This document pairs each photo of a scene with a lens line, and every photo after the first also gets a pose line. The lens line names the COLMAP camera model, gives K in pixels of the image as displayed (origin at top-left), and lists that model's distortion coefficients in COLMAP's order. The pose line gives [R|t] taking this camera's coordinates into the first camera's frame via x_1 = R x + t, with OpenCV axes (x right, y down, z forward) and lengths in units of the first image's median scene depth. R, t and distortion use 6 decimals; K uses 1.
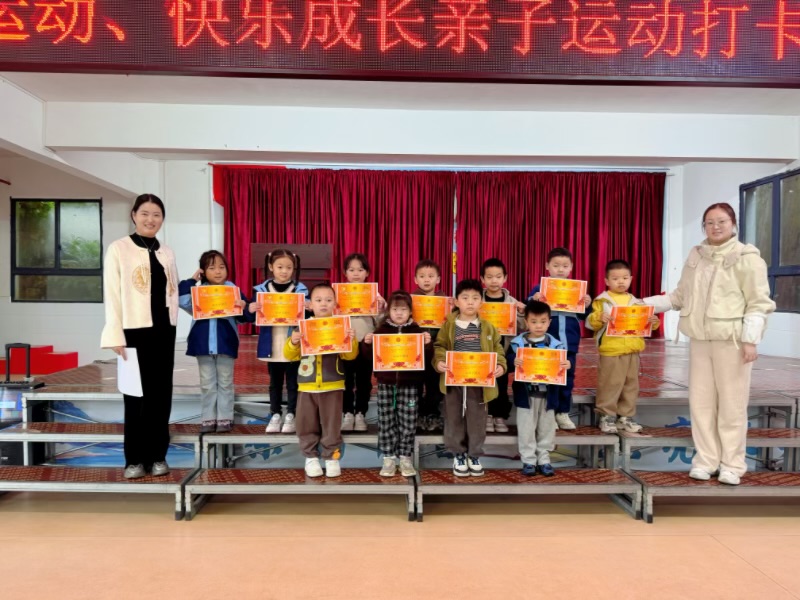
lens RADIAL K [[562.3, 0, 400.0], [0, 562.3, 300.0], [0, 0, 1]] dist [-0.001629, -0.003609]
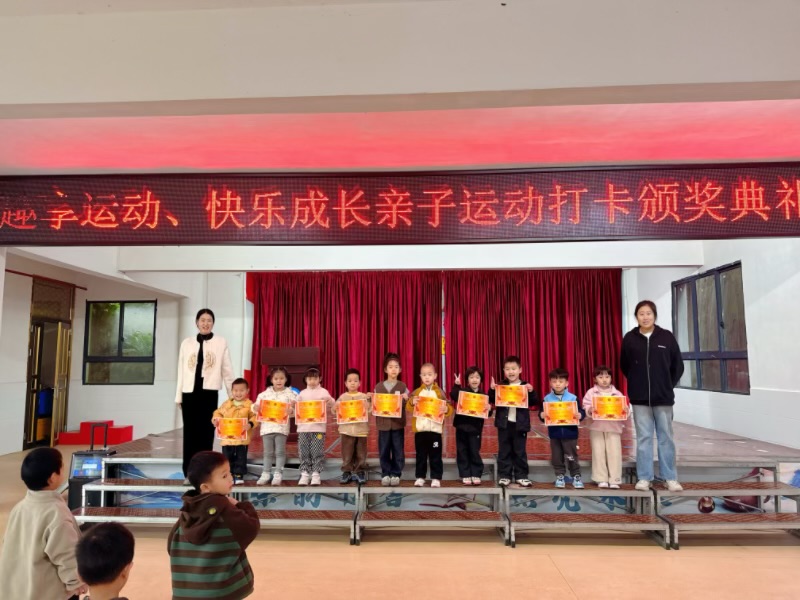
lens RADIAL K [[544.6, 0, 400.0], [0, 544.6, 300.0], [0, 0, 1]] dist [0.081565, -0.122037]
pose [[0.997715, -0.020175, -0.064487, 0.216825], [0.012220, 0.992522, -0.121453, -0.062877], [0.066455, 0.120387, 0.990500, -0.443966]]
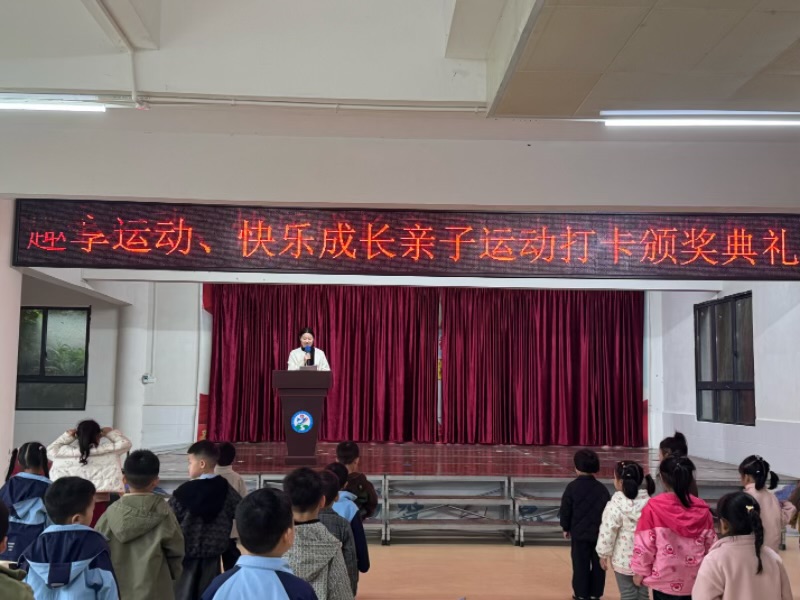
lens RADIAL K [[858.6, 0, 406.9], [0, 858.6, 298.1], [0, 0, 1]] dist [0.099706, -0.017444]
pose [[0.999897, 0.003816, 0.013832, 0.044904], [-0.002216, 0.993484, -0.113946, -0.046679], [-0.014177, 0.113904, 0.993391, -1.455656]]
